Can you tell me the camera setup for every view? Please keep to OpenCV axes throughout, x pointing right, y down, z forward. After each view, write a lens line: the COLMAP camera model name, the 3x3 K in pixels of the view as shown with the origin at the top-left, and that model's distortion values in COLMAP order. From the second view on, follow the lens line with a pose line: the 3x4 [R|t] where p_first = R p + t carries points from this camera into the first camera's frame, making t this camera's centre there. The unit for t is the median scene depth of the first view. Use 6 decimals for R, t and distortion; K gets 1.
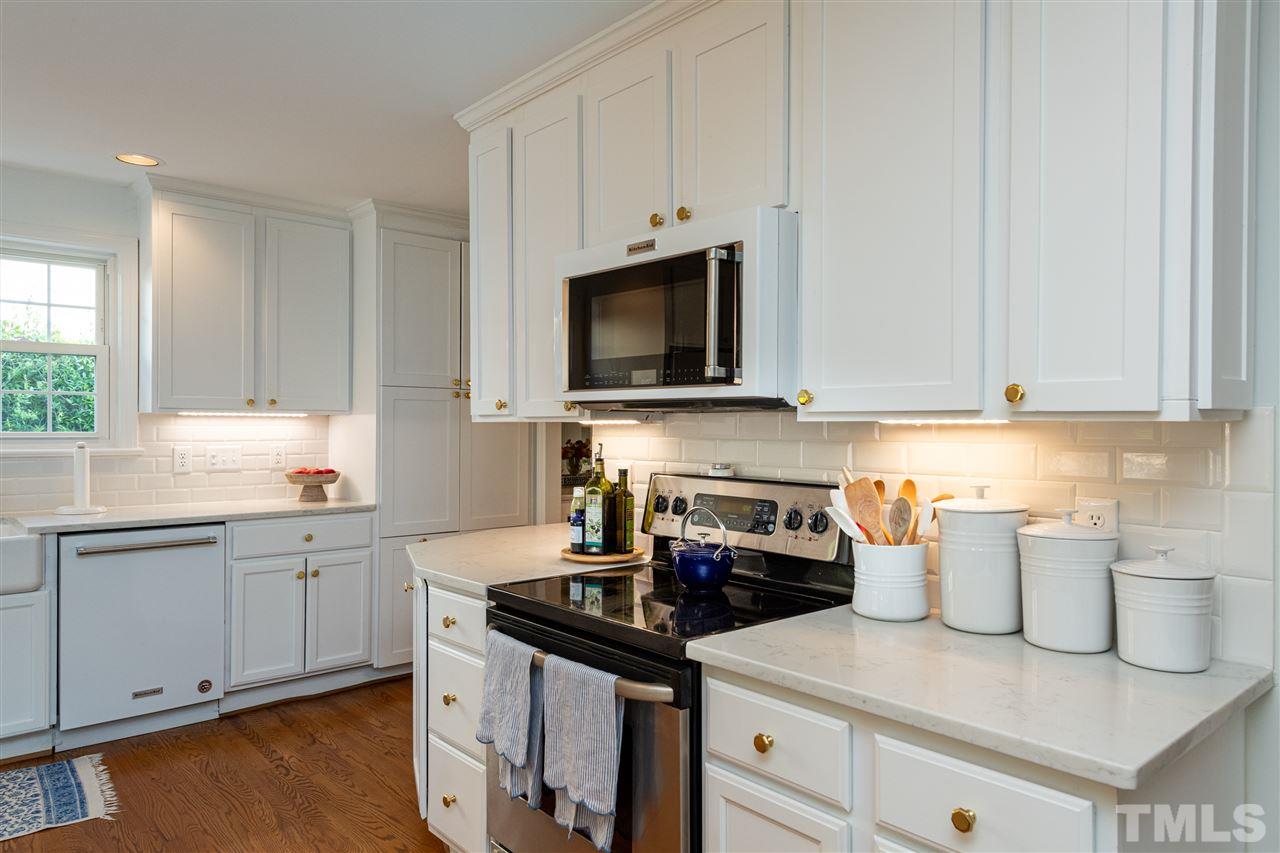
lens RADIAL K [[827.8, 0, 638.1], [0, 827.8, 427.4], [0, 0, 1]] dist [0.017098, -0.003339]
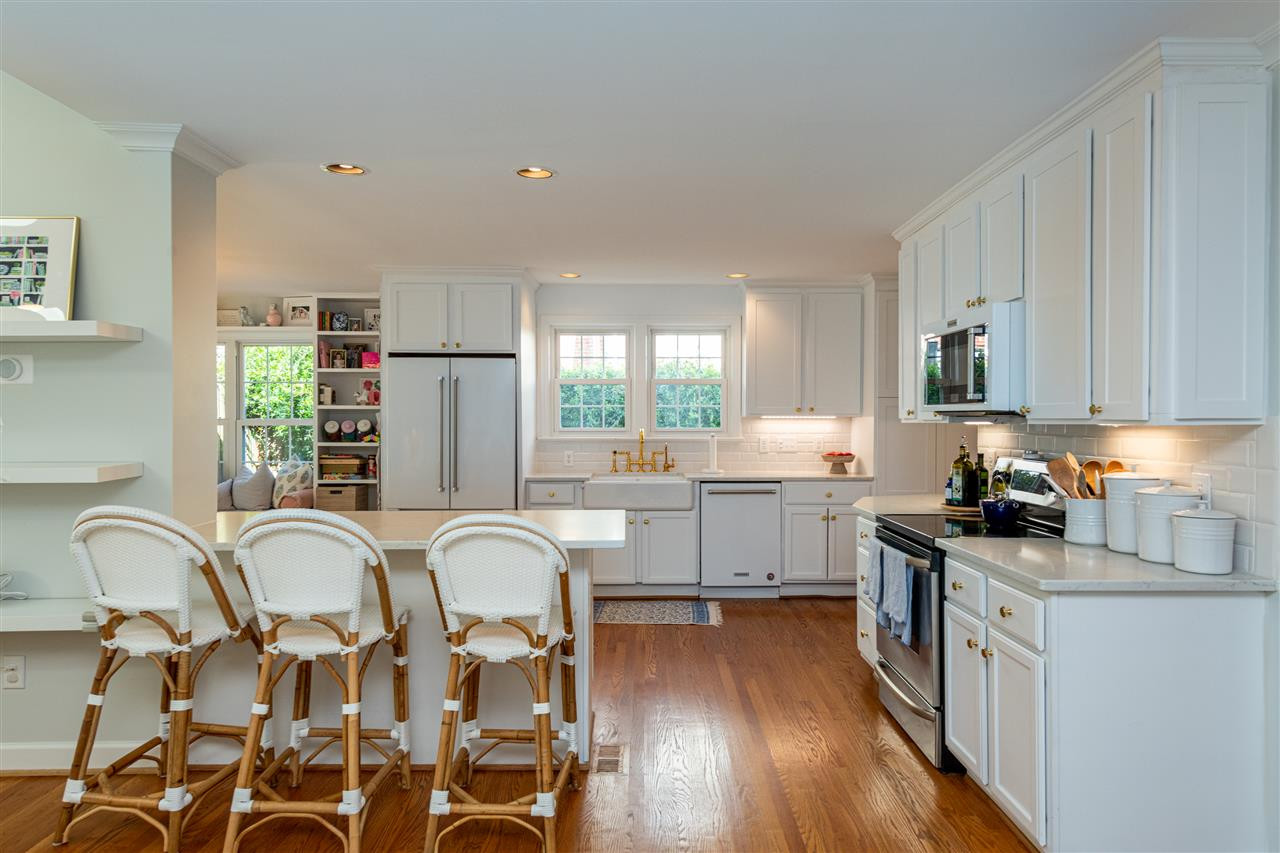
lens RADIAL K [[827.8, 0, 638.1], [0, 827.8, 427.4], [0, 0, 1]] dist [0.017098, -0.003339]
pose [[0.746423, 0.003668, -0.665462, 0.398934], [0.000162, 0.999984, 0.005694, -0.005540], [0.665472, -0.004358, 0.746410, -0.439626]]
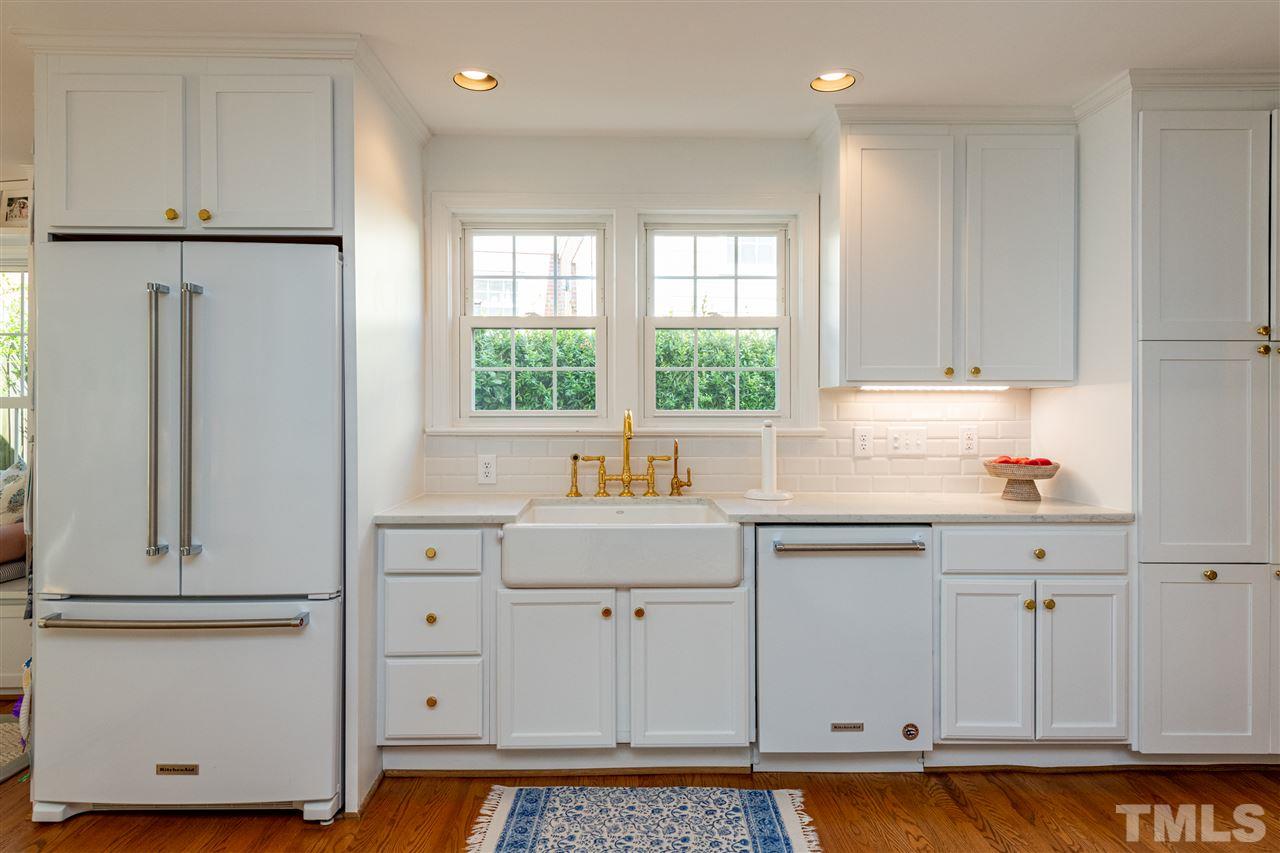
lens RADIAL K [[681.7, 0, 640.1], [0, 681.7, 412.7], [0, 0, 1]] dist [0.002702, -0.018816]
pose [[0.768035, -0.004795, -0.640390, -0.296772], [0.000629, 0.999977, -0.006733, 0.014256], [0.640407, 0.004768, 0.768021, 0.335287]]
